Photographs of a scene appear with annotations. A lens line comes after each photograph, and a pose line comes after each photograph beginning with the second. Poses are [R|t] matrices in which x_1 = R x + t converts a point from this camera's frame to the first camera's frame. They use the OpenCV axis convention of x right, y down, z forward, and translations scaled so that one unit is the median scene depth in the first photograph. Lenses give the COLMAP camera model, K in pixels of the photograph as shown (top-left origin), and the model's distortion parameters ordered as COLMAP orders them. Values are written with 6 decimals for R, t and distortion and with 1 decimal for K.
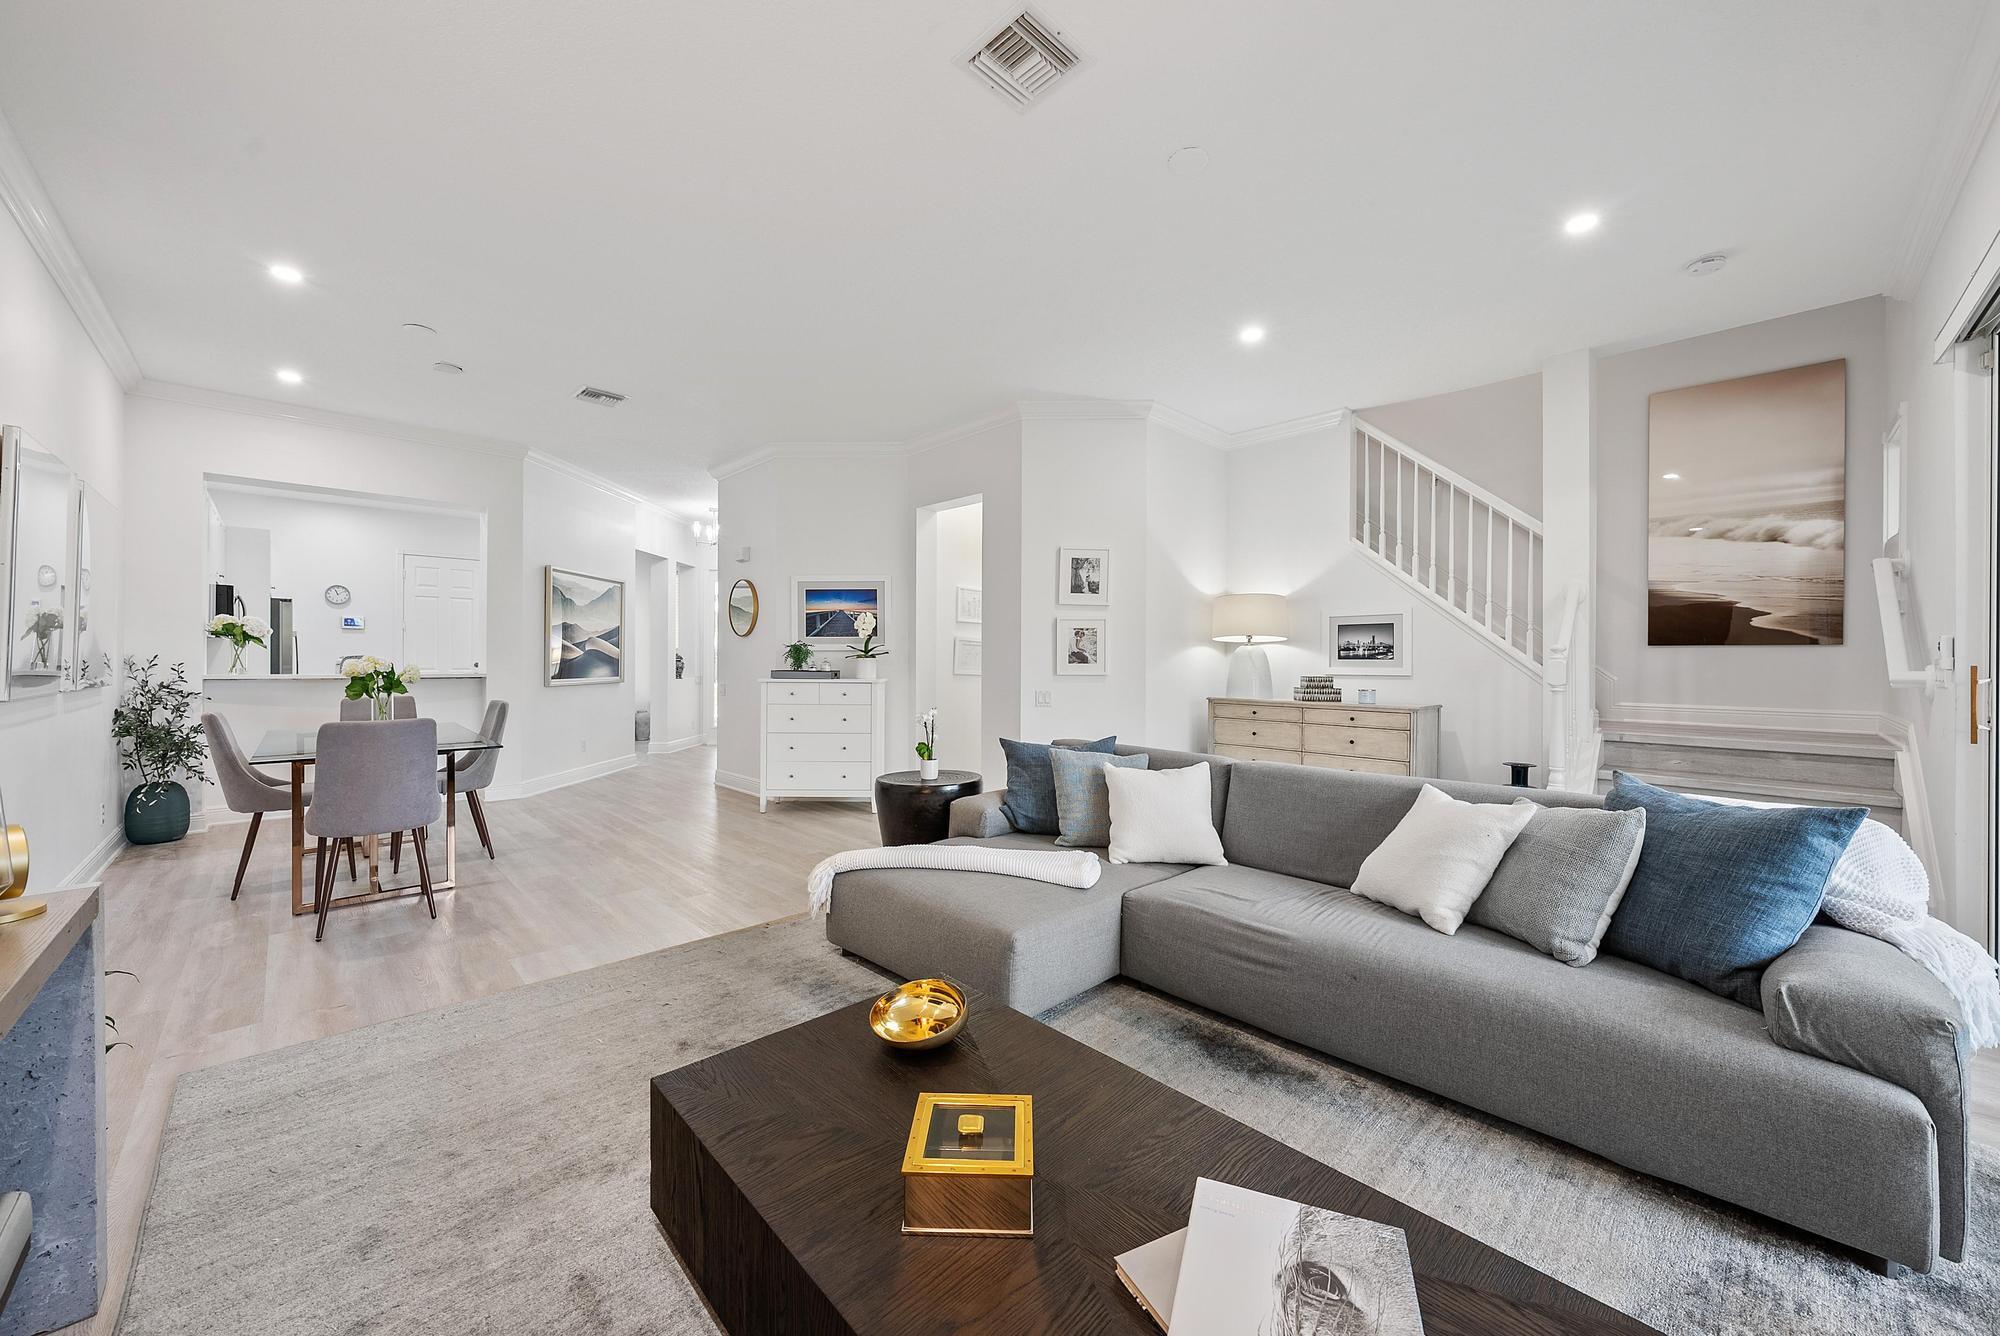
lens RADIAL K [[707.4, 0, 999.5], [0, 707.4, 661.9], [0, 0, 1]] dist [-0.001371, 0.000061]
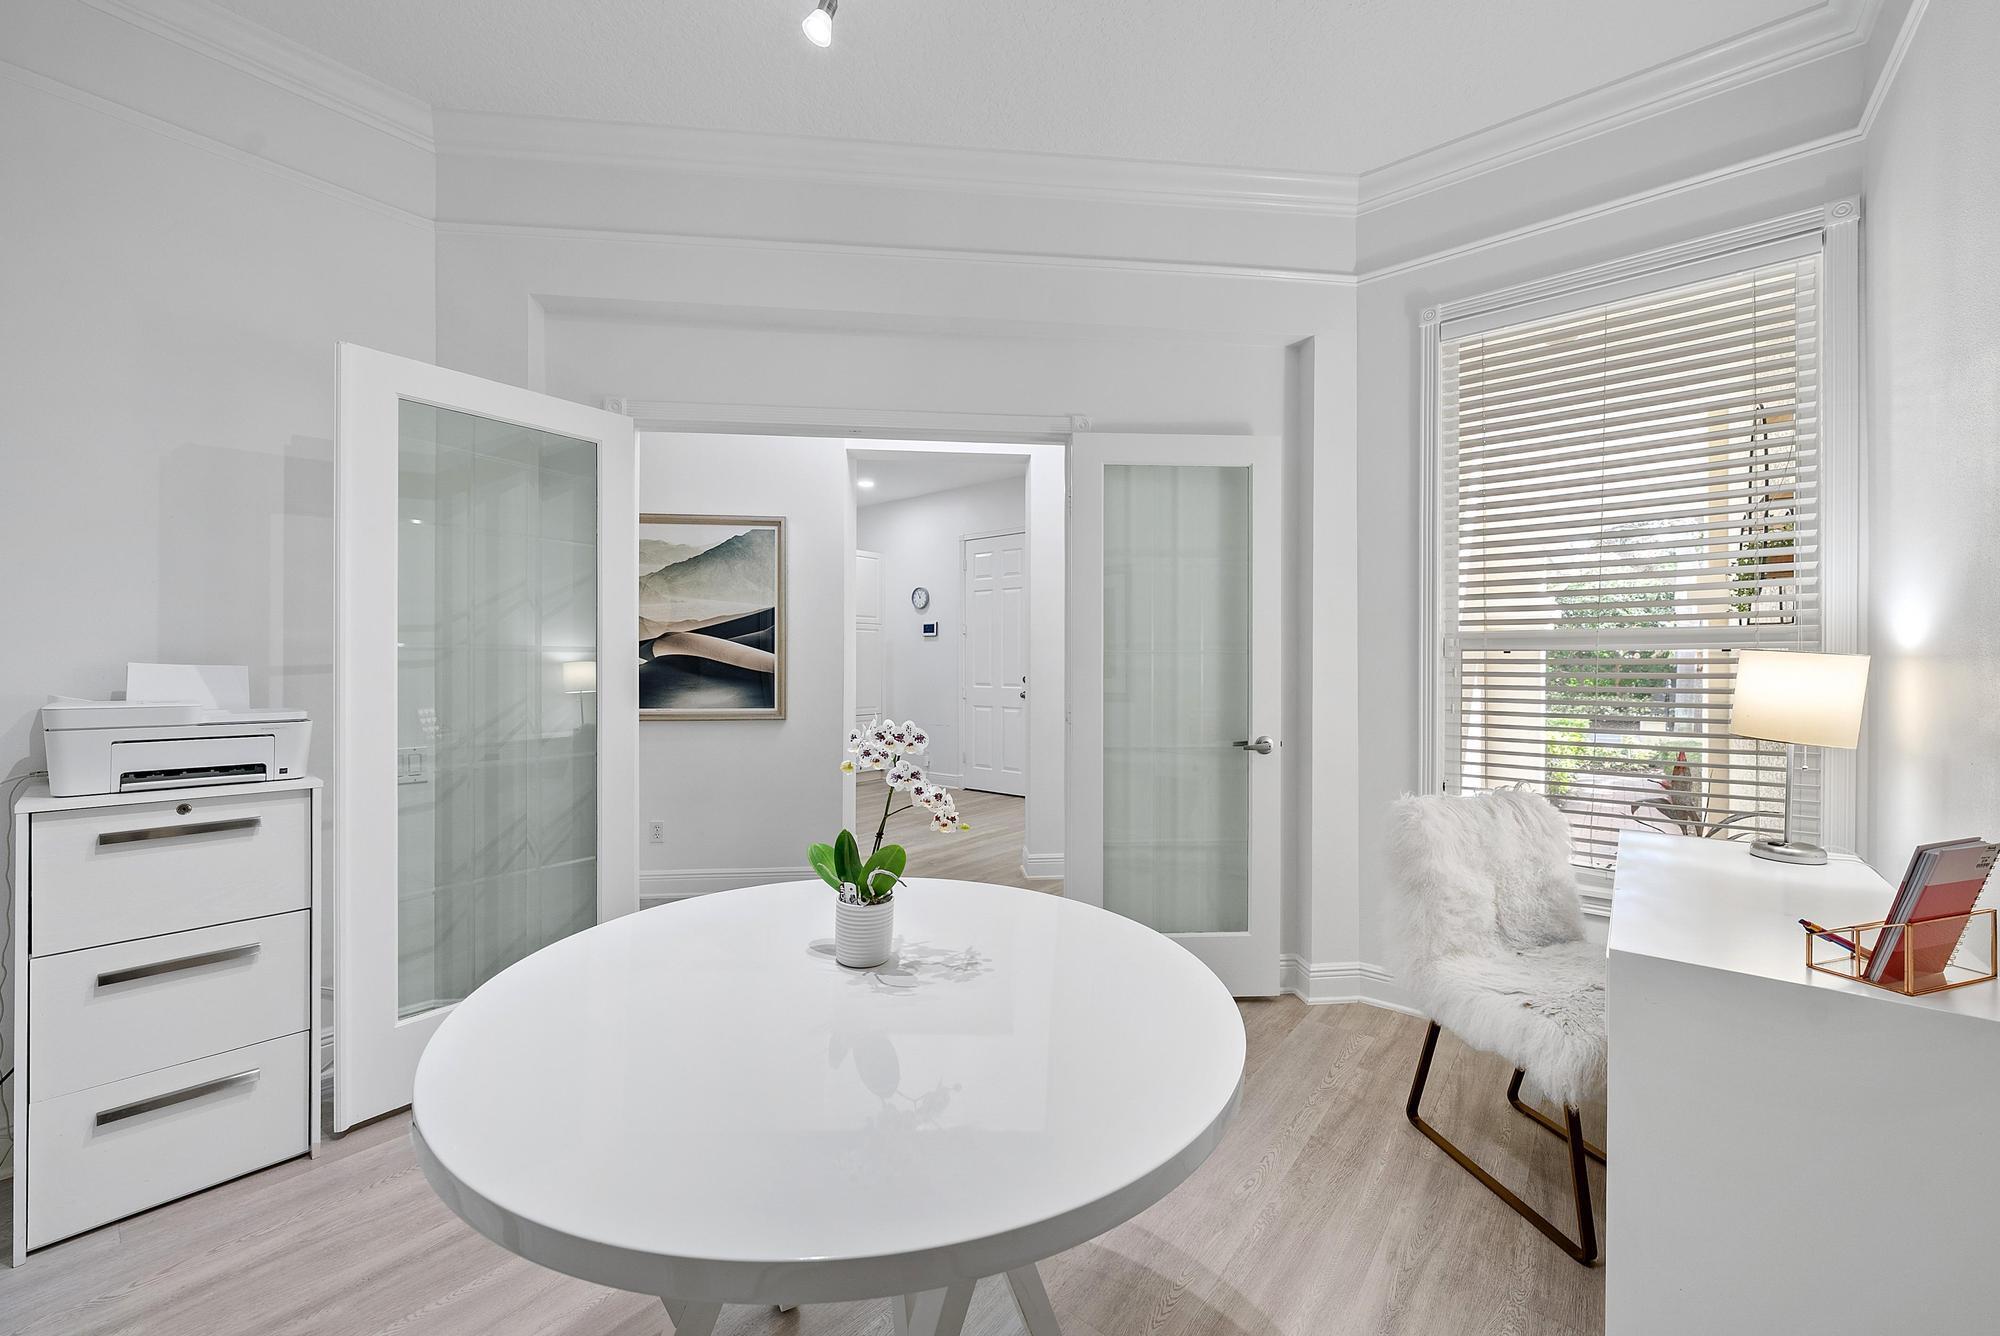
lens RADIAL K [[770.9, 0, 1001.2], [0, 770.9, 667.3], [0, 0, 1]] dist [0.002266, 0.000191]
pose [[0.116226, -0.000853, -0.993222, 0.030891], [-0.004568, 0.999989, -0.001393, -0.008186], [0.993212, 0.004699, 0.116221, 1.109284]]
